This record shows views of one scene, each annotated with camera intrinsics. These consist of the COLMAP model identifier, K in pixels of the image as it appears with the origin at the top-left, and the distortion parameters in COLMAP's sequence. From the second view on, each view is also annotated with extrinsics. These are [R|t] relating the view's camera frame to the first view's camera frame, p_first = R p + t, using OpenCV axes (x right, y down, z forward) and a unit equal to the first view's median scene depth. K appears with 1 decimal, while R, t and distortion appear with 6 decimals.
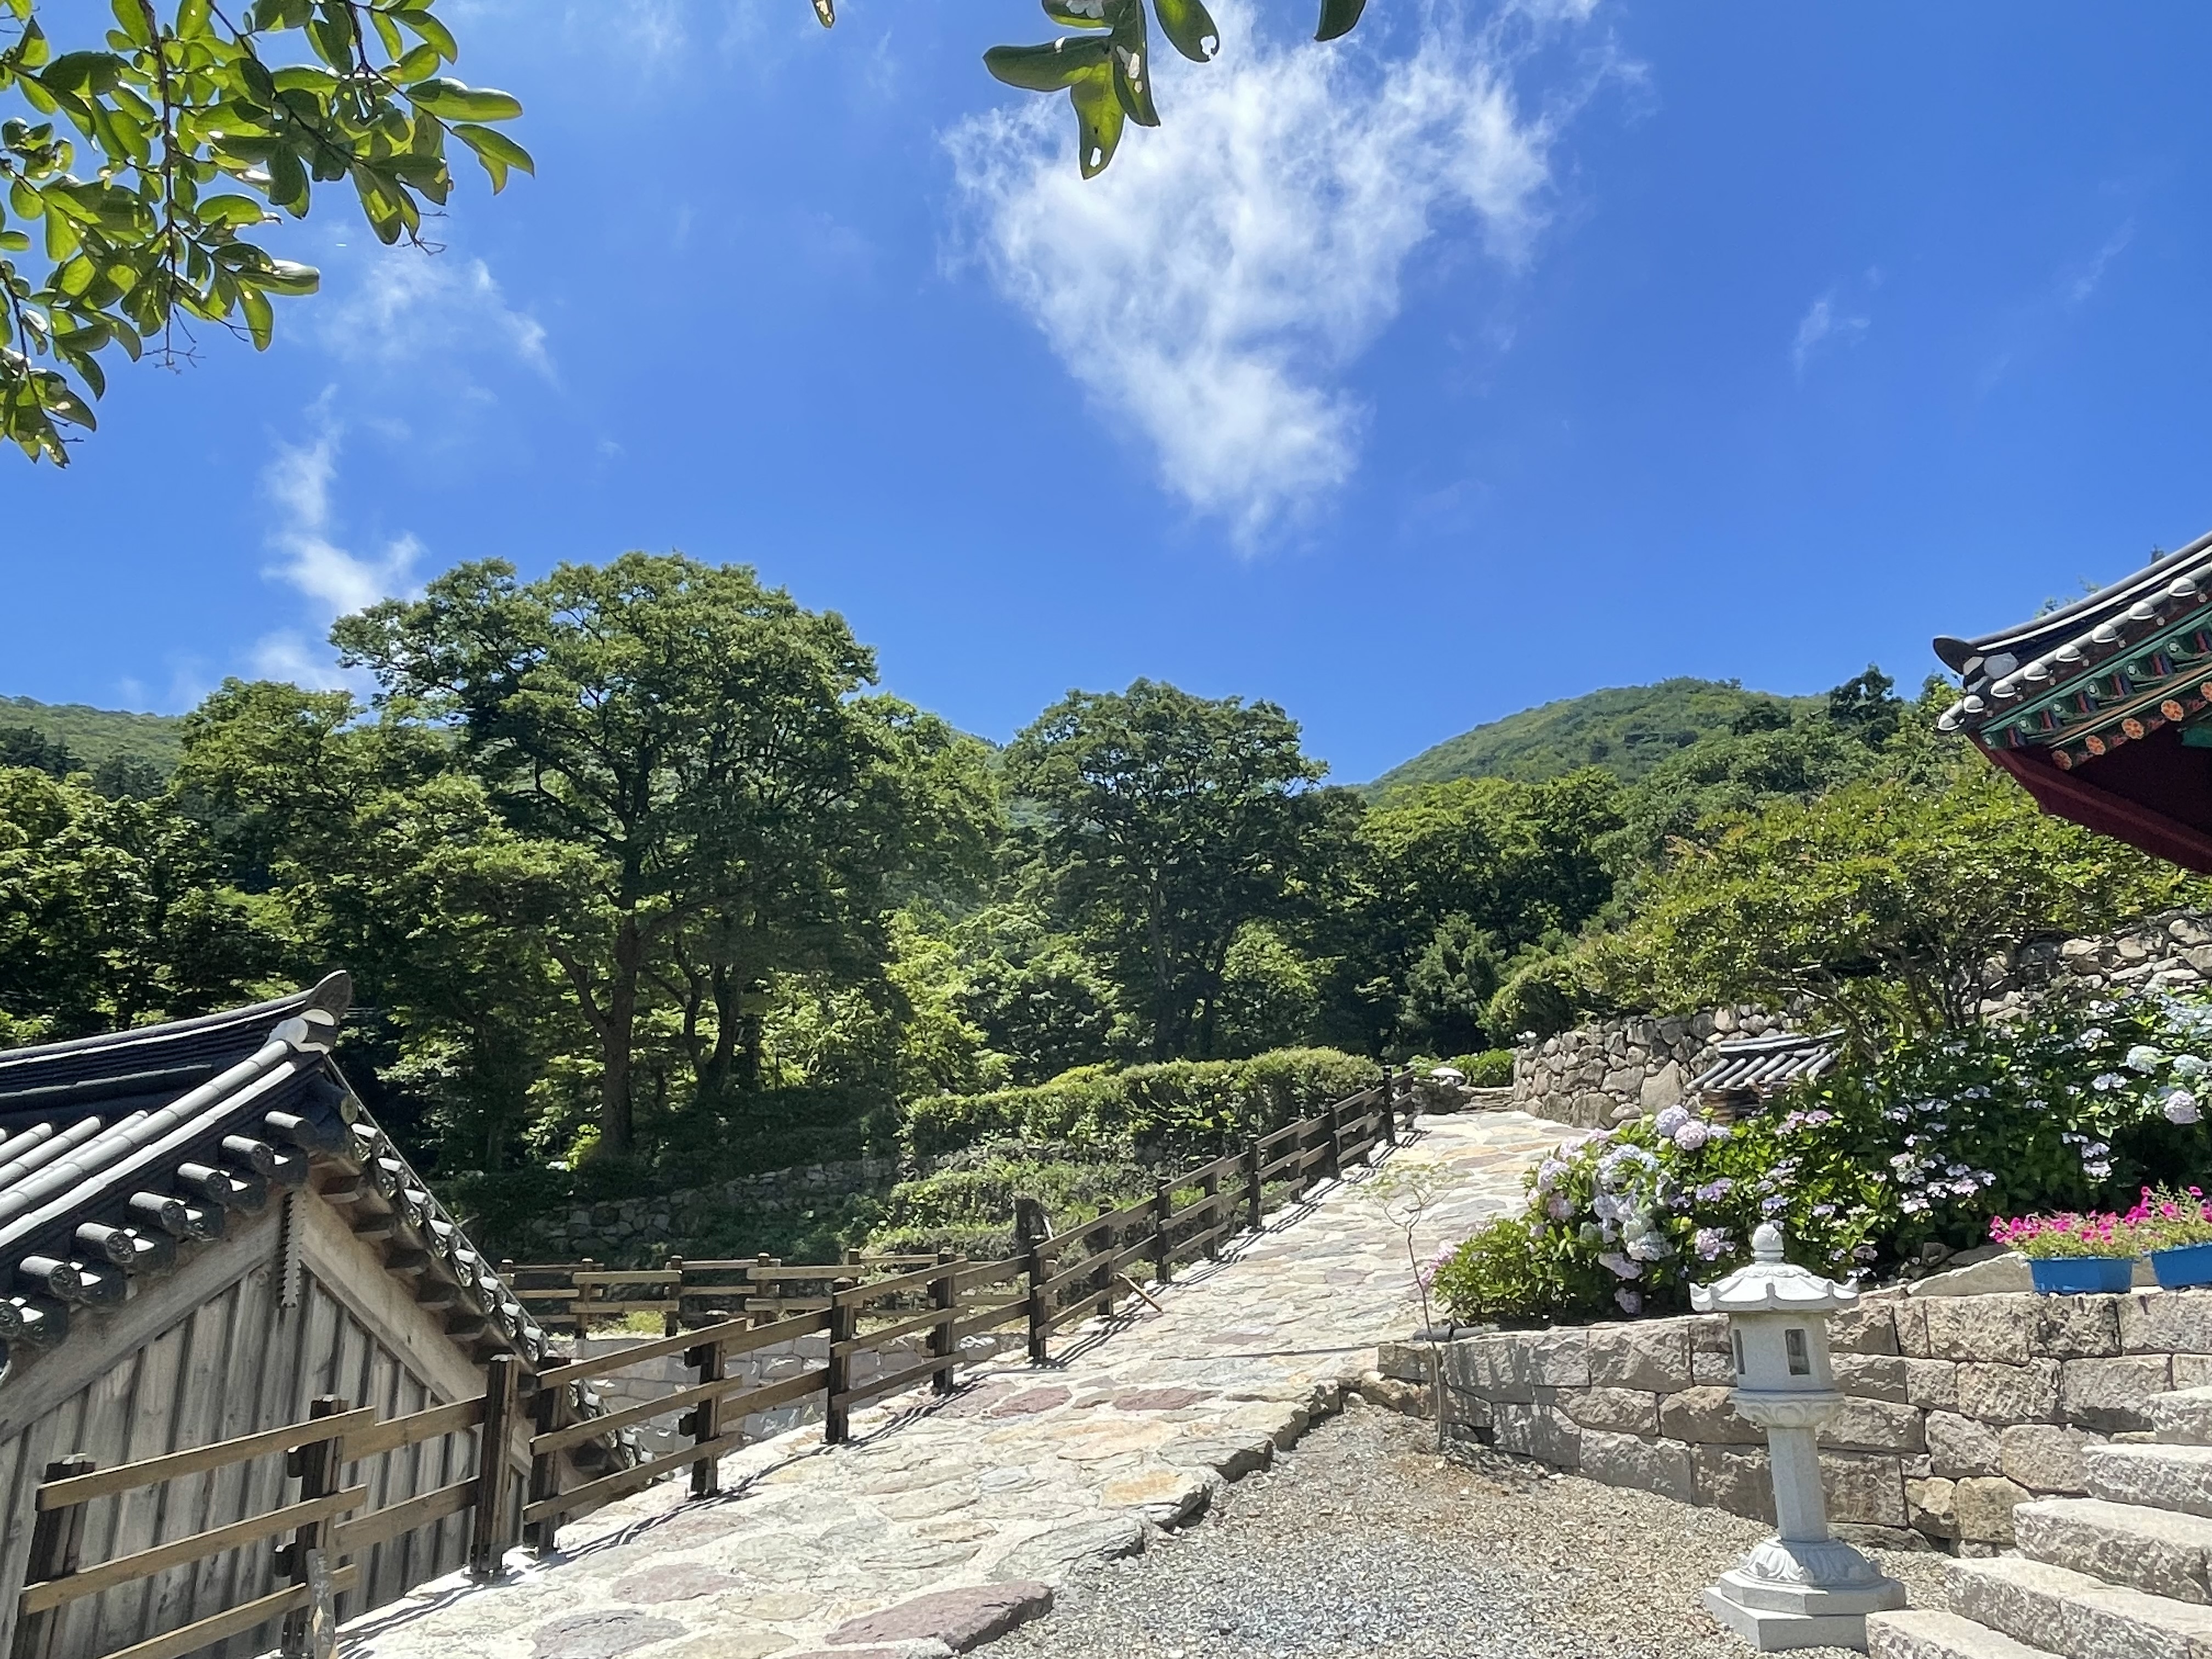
lens RADIAL K [[1579.3, 0, 1106.0], [0, 1579.3, 829.5], [0, 0, 1]] dist [0.001811, 0.000990]
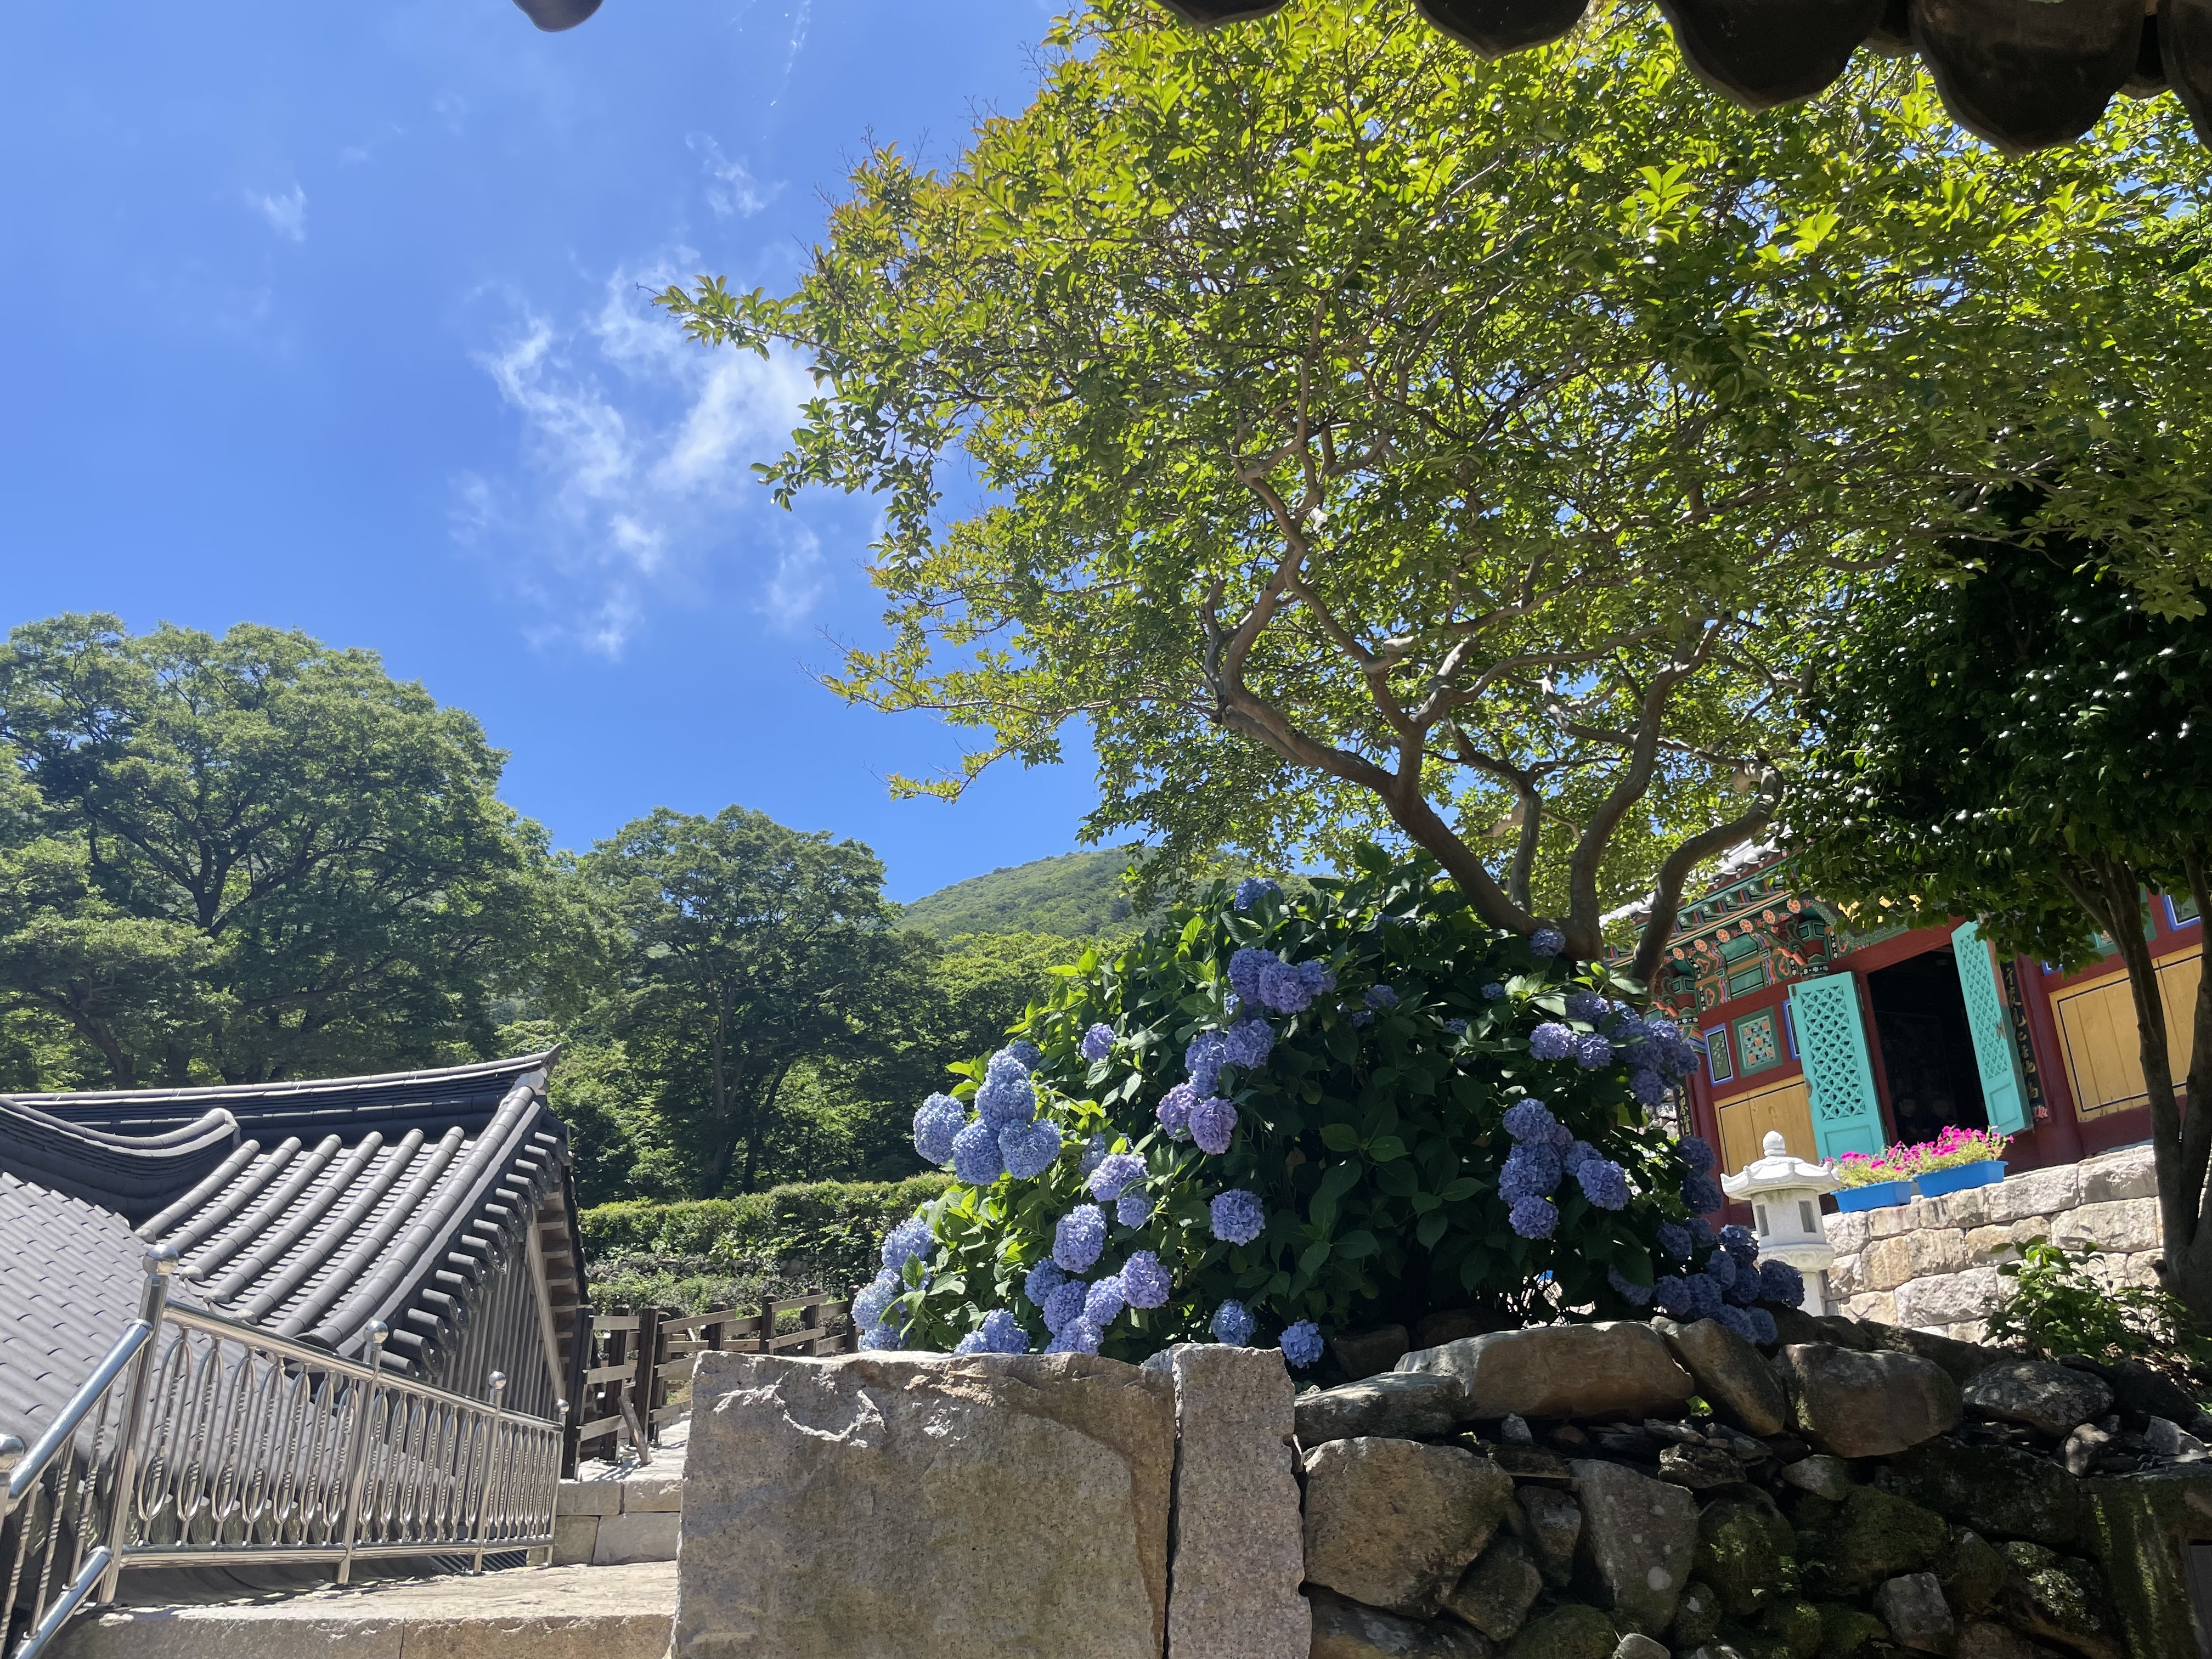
lens RADIAL K [[1678.2, 0, 1106.0], [0, 1678.2, 829.5], [0, 0, 1]] dist [0.123338, -0.247623]
pose [[0.952517, 0.110989, 0.283537, -0.087788], [-0.087464, 0.991688, -0.094363, -0.000355], [-0.291654, 0.065083, 0.954307, -0.124097]]
